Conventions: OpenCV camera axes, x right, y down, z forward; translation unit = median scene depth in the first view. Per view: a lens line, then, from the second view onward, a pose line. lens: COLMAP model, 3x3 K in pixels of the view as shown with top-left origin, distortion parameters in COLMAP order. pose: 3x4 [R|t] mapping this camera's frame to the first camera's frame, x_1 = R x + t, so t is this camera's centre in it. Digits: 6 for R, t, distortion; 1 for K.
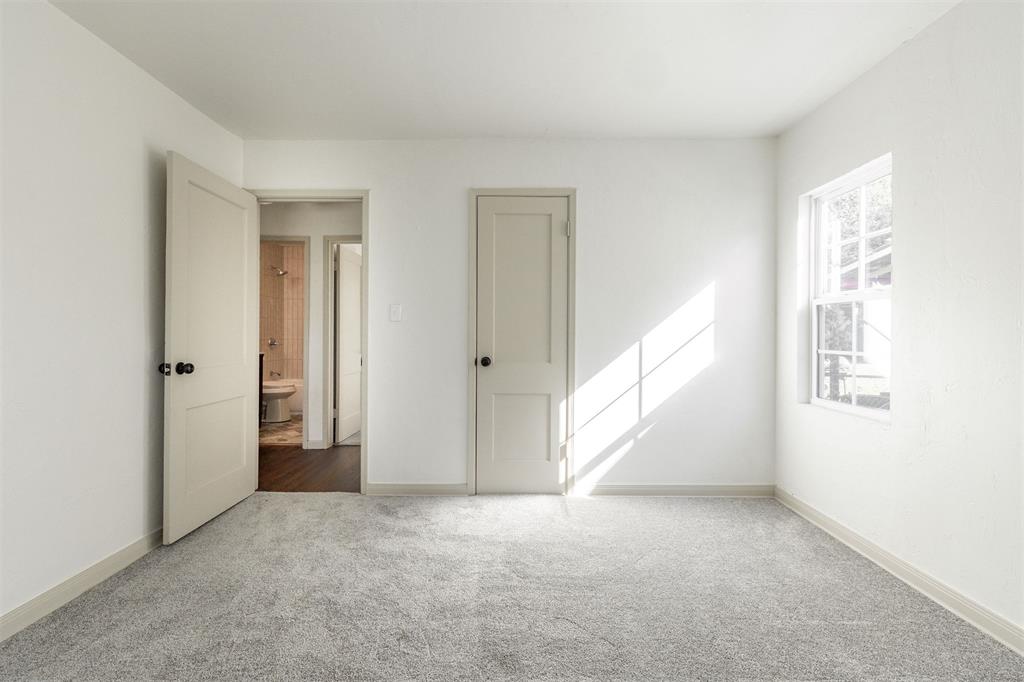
lens RADIAL K [[445.2, 0, 513.2], [0, 445.2, 333.7], [0, 0, 1]] dist [-0.002638, 0.000024]
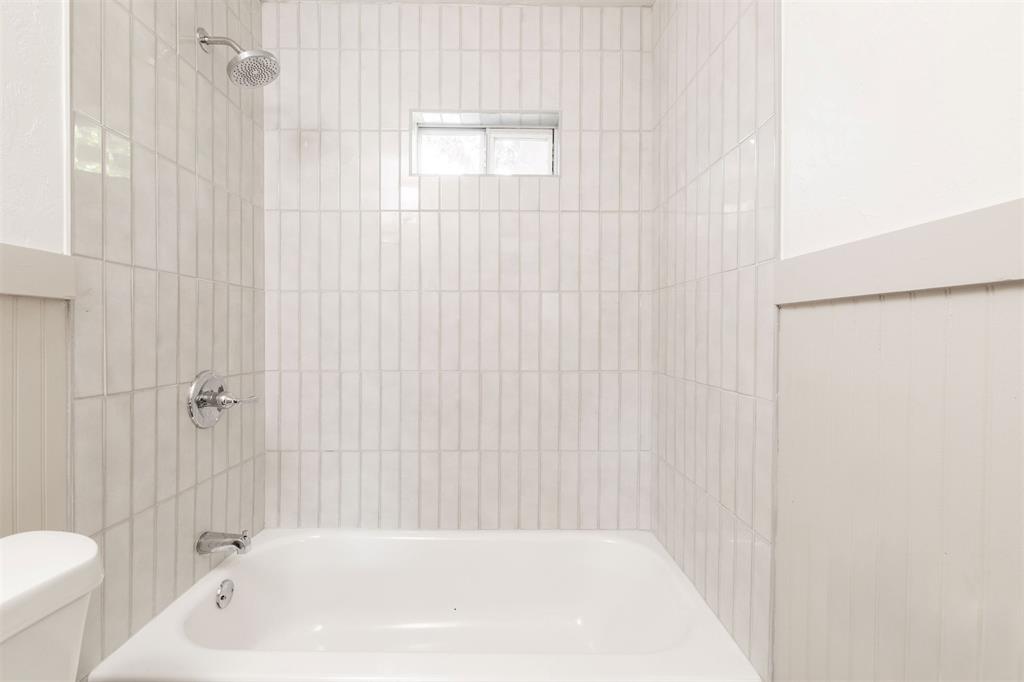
lens RADIAL K [[442.0, 0, 508.5], [0, 442.0, 337.5], [0, 0, 1]] dist [-0.001291, 0.001195]
pose [[0.999856, 0.000459, 0.016960, -0.385224], [-0.000597, 0.999967, 0.008140, -0.009004], [-0.016955, -0.008149, 0.999823, 0.754956]]
